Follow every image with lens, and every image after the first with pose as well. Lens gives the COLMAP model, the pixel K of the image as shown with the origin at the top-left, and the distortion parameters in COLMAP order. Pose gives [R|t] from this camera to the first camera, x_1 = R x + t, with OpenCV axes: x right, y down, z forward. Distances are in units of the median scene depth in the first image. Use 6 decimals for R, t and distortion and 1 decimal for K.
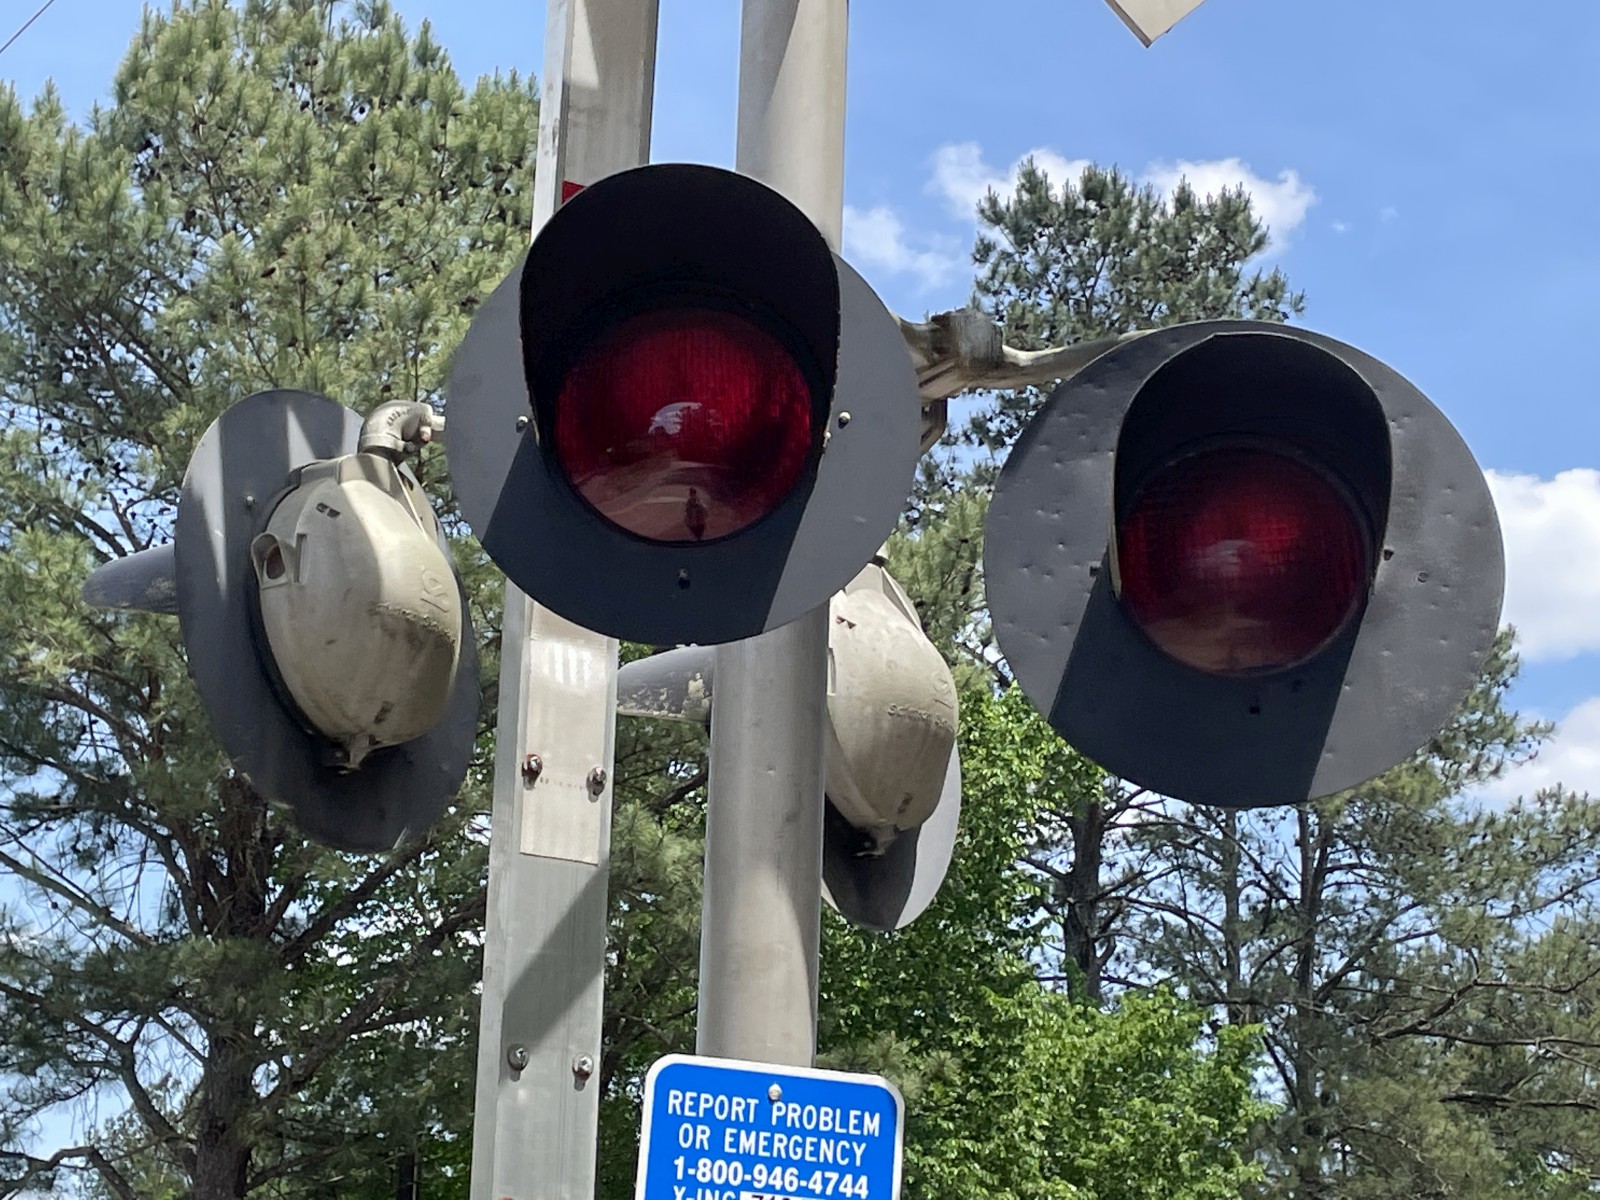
lens RADIAL K [[3227.3, 0, 800.0], [0, 3227.3, 600.0], [0, 0, 1]] dist [0.155888, -0.217035]
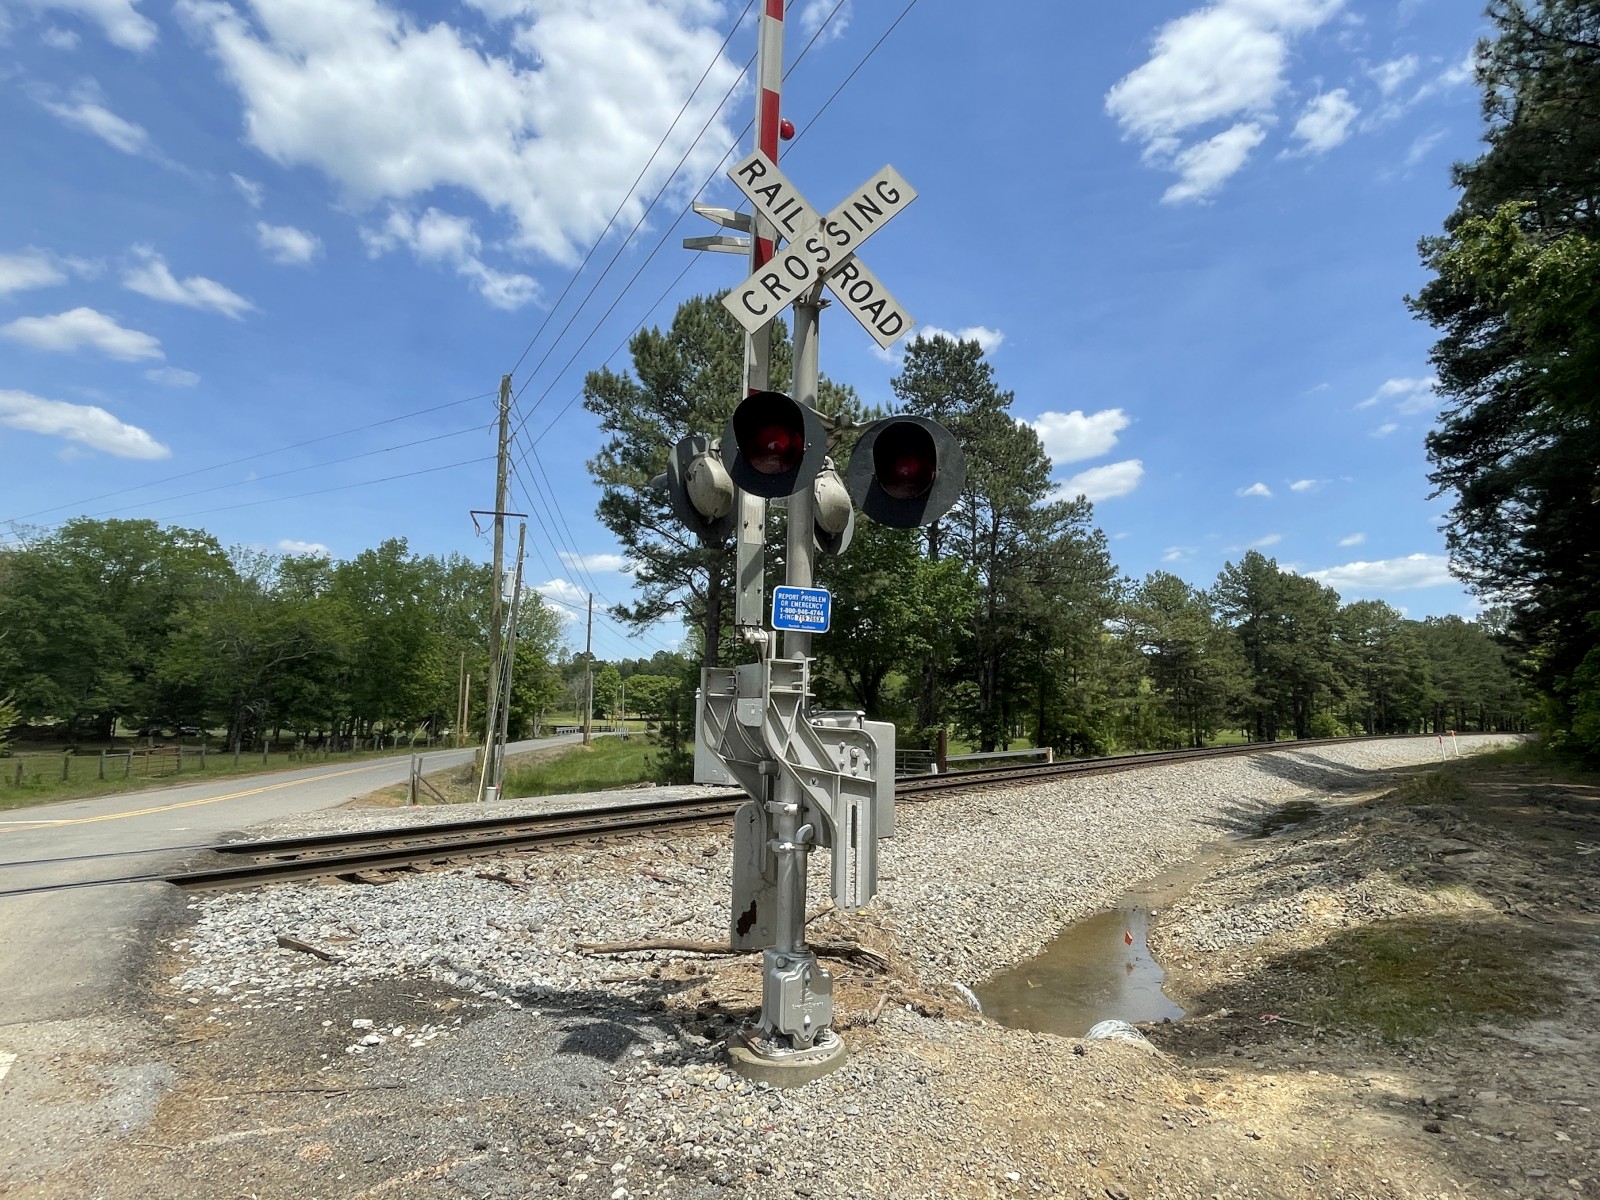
lens RADIAL K [[915.5, 0, 829.5], [0, 915.5, 601.7], [0, 0, 1]] dist [0.001559, -0.000743]
pose [[0.997335, -0.017469, -0.070841, 0.042261], [0.029546, 0.984443, 0.173204, -0.020535], [0.066714, -0.174835, 0.982335, -0.093515]]
